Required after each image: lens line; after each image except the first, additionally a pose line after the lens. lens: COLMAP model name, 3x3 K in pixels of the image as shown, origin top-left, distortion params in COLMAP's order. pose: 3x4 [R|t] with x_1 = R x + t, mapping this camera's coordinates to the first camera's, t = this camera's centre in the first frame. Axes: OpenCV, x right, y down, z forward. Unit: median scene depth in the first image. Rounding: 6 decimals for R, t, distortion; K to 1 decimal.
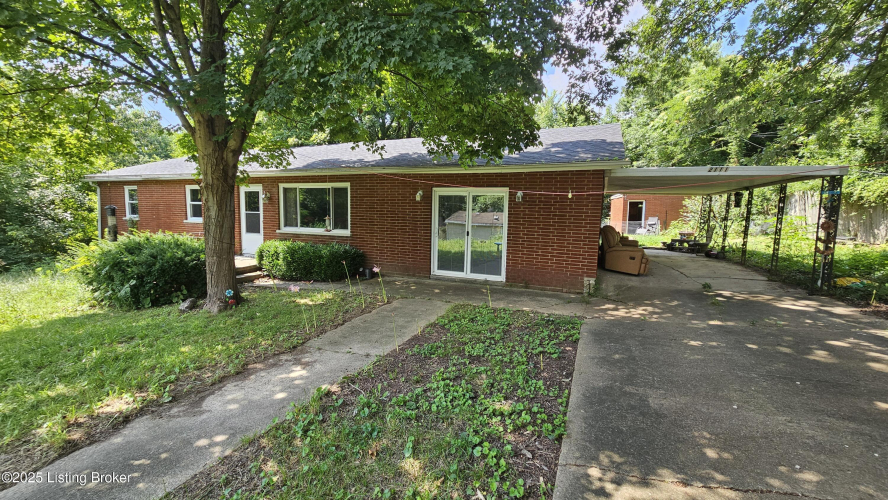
lens RADIAL K [[367.6, 0, 444.8], [0, 367.6, 247.0], [0, 0, 1]] dist [0.003389, 0.000039]
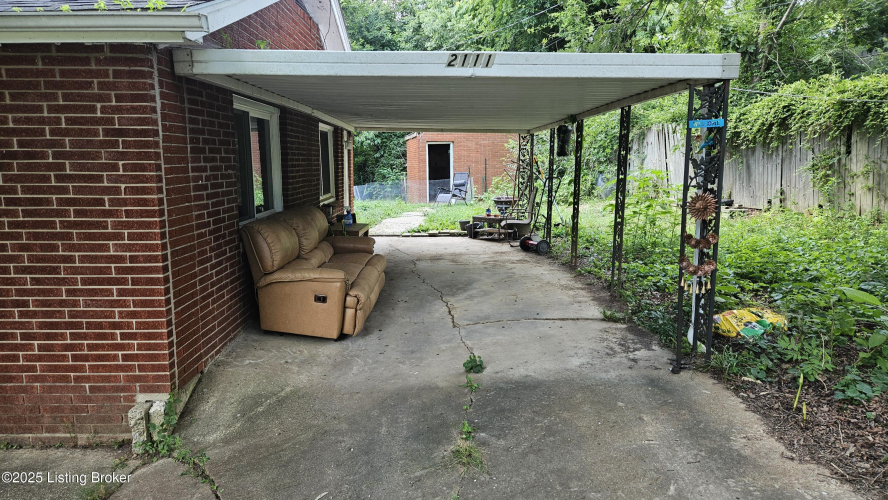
lens RADIAL K [[591.8, 0, 435.1], [0, 591.8, 256.9], [0, 0, 1]] dist [0.062707, -0.022753]
pose [[0.919049, -0.086703, 0.384488, 0.333491], [0.061943, 0.995155, 0.076348, -0.046270], [-0.389244, -0.046351, 0.919968, 0.331686]]
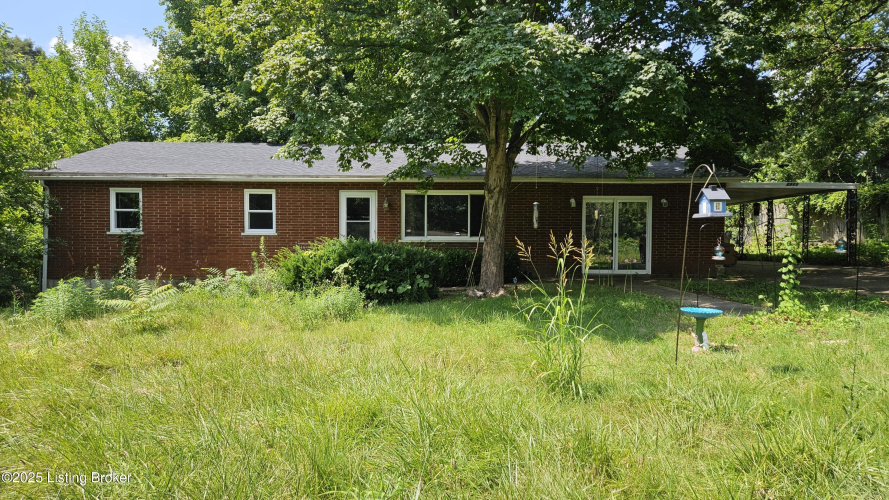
lens RADIAL K [[592.4, 0, 442.8], [0, 592.4, 250.0], [0, 0, 1]] dist [0.062707, -0.022753]
pose [[0.919051, -0.021012, 0.393578, -1.041862], [0.053362, 0.996017, -0.071433, 0.101351], [-0.390510, 0.086652, 0.916512, -0.441548]]
